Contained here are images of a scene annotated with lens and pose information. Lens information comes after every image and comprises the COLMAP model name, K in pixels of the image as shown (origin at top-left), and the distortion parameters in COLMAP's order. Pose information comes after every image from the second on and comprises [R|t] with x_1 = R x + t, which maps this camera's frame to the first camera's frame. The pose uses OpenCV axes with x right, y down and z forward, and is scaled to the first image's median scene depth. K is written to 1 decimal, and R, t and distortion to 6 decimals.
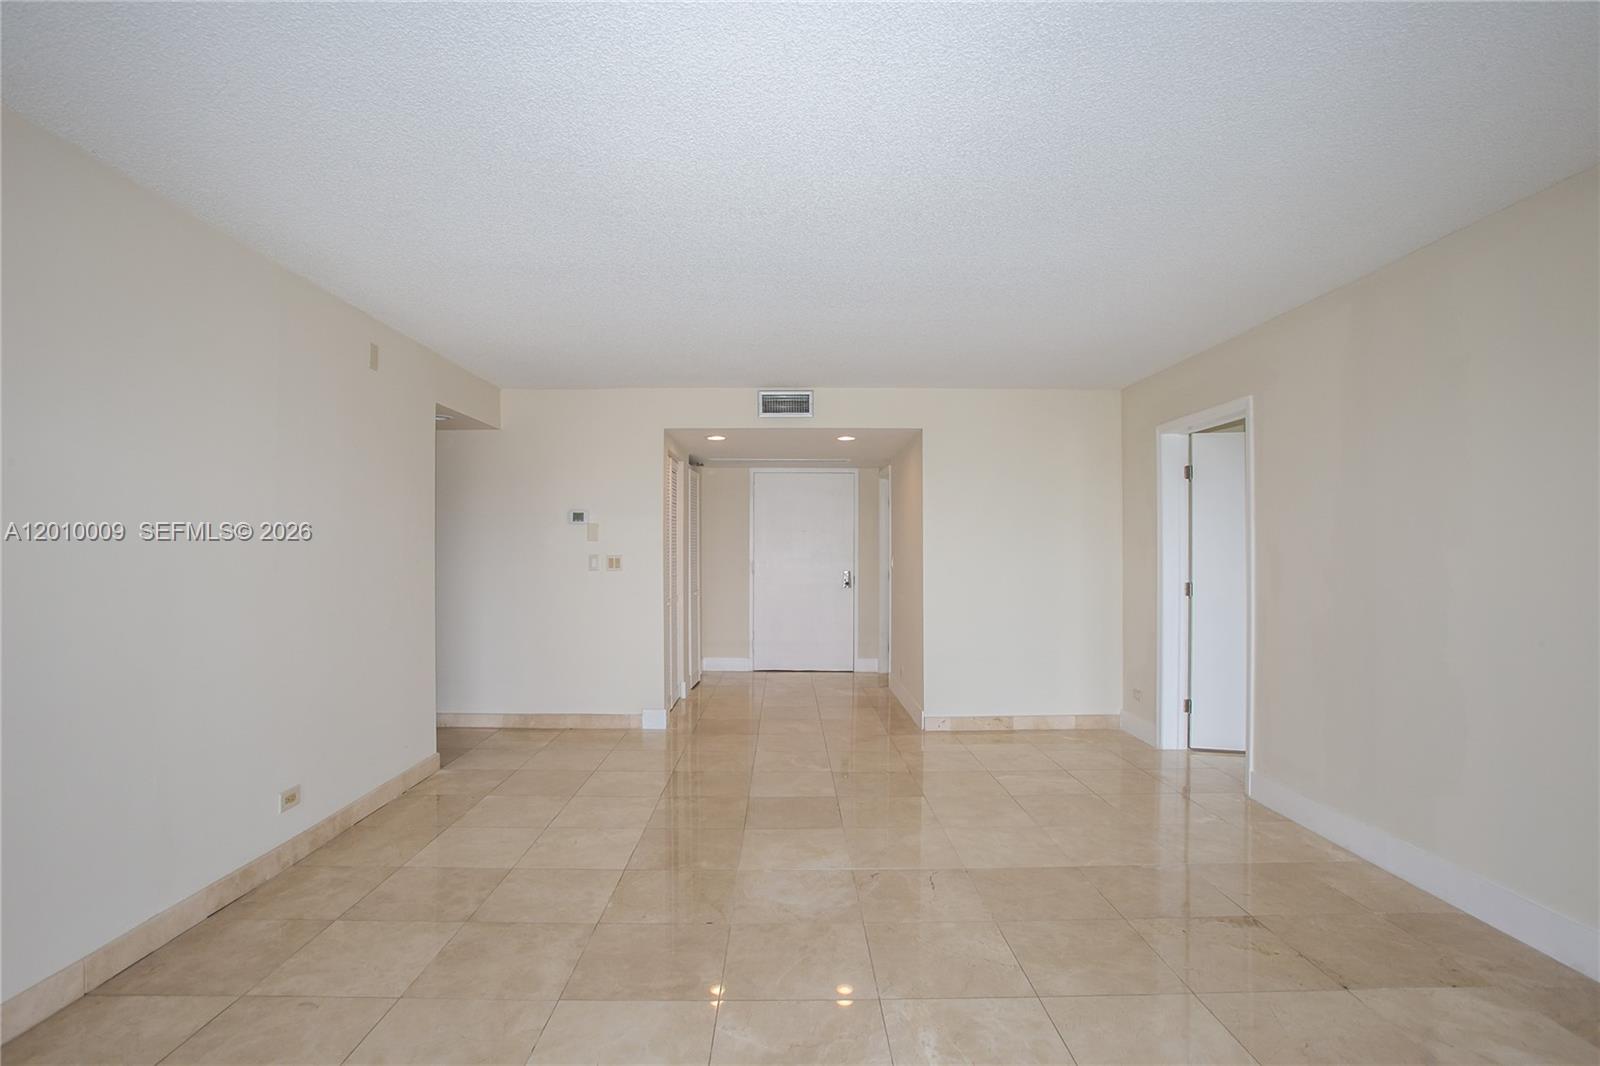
lens RADIAL K [[775.9, 0, 800.0], [0, 775.9, 533.0], [0, 0, 1]] dist [-0.078108, 0.037615]
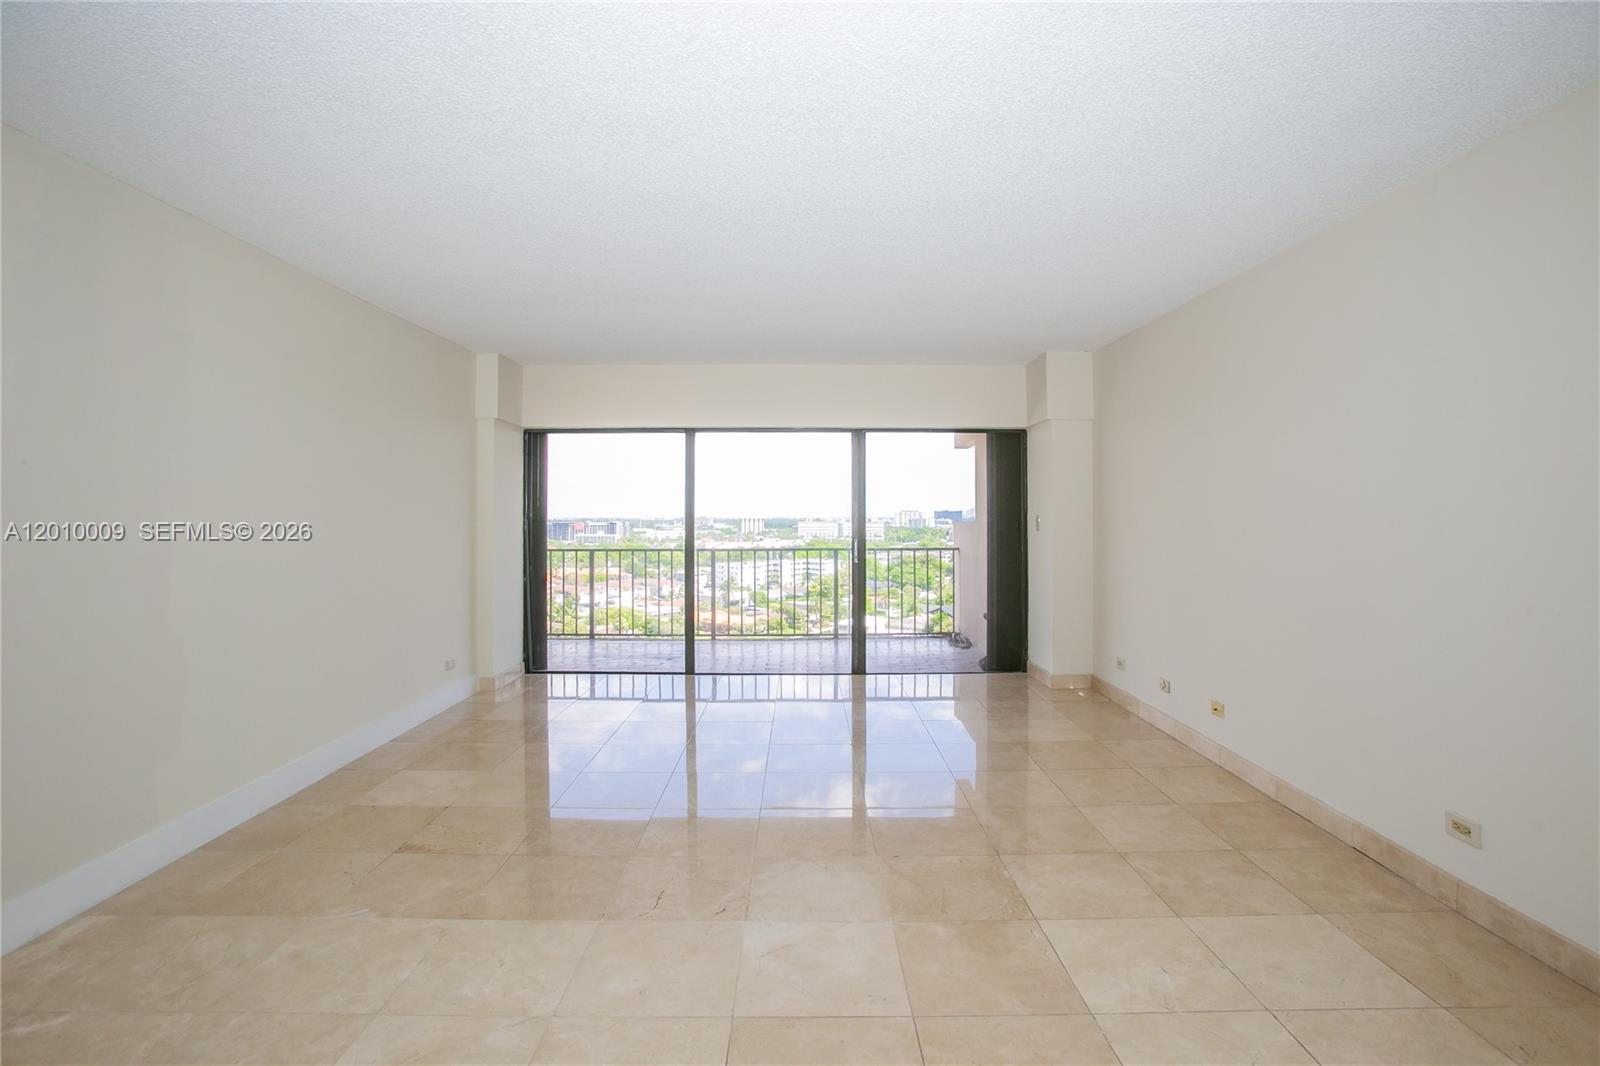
lens RADIAL K [[775.9, 0, 800.0], [0, 775.9, 533.0], [0, 0, 1]] dist [-0.078108, 0.037615]
pose [[-0.999822, 0.000652, 0.018848, -0.002443], [0.000622, 0.999999, -0.001585, 0.048936], [-0.018849, -0.001573, -0.999821, 1.909173]]
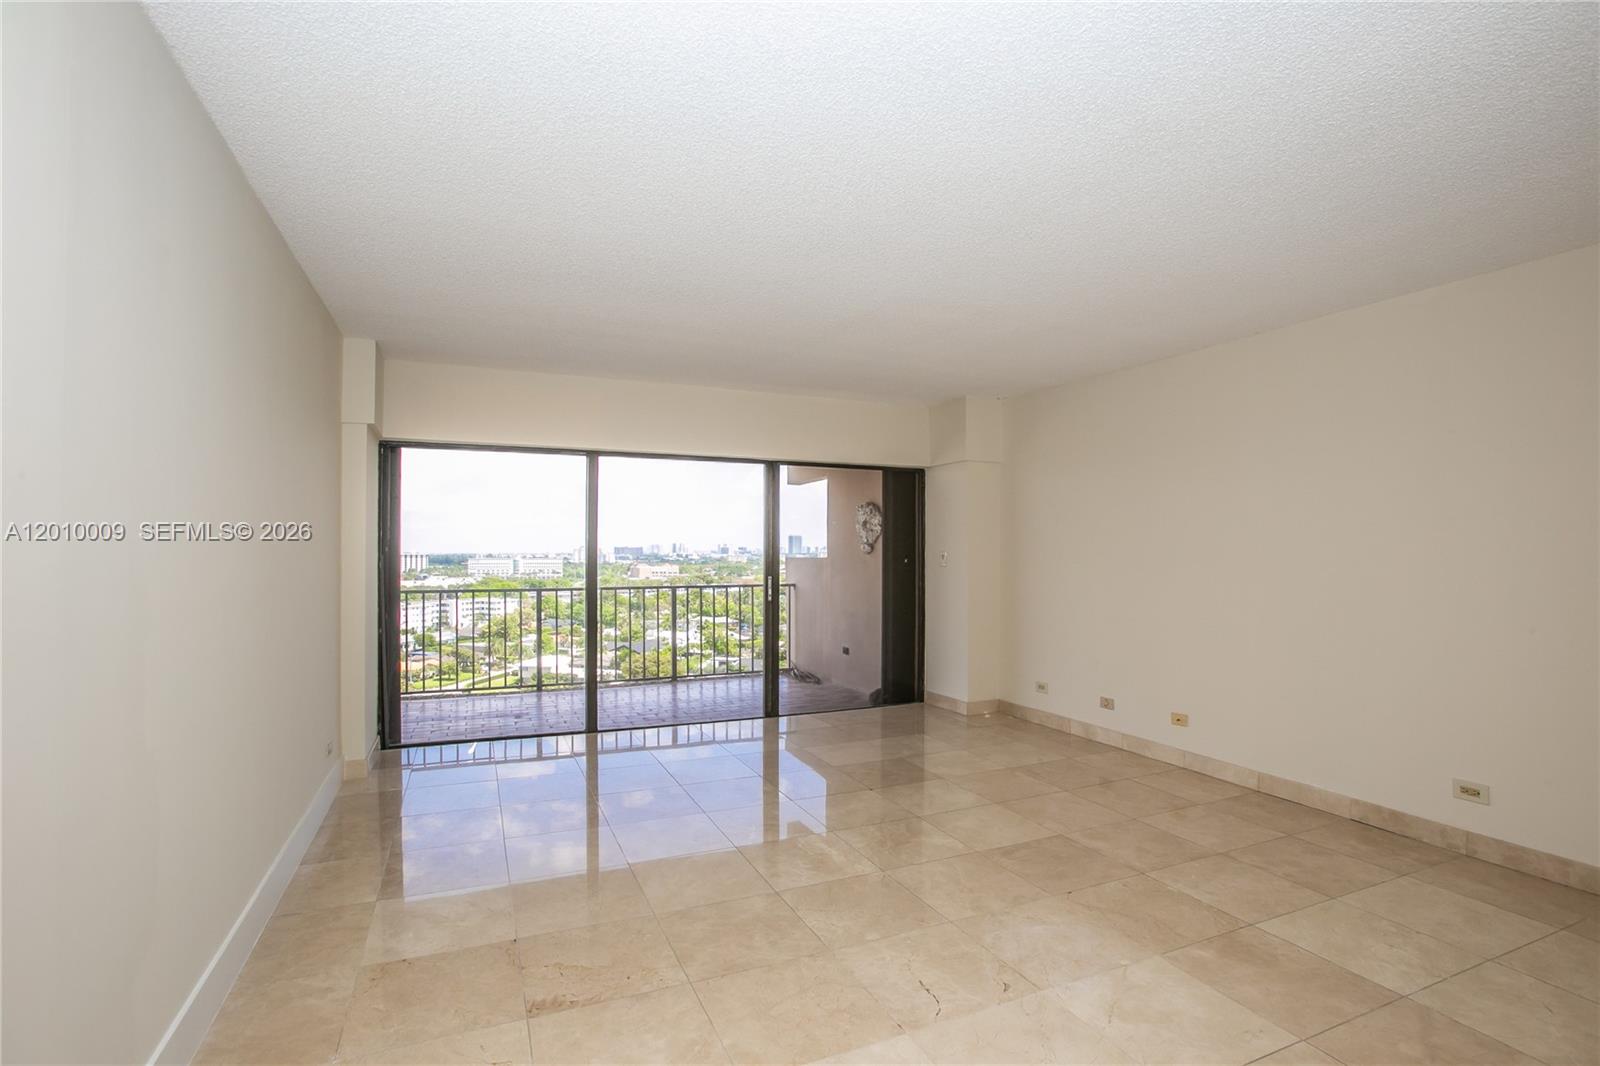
lens RADIAL K [[772.7, 0, 806.1], [0, 772.7, 566.6], [0, 0, 1]] dist [-0.075981, 0.037536]
pose [[-0.920098, 0.006138, -0.391641, 0.587575], [0.007787, 0.999966, -0.002623, 0.044940], [0.391611, -0.005463, -0.920115, 1.684511]]
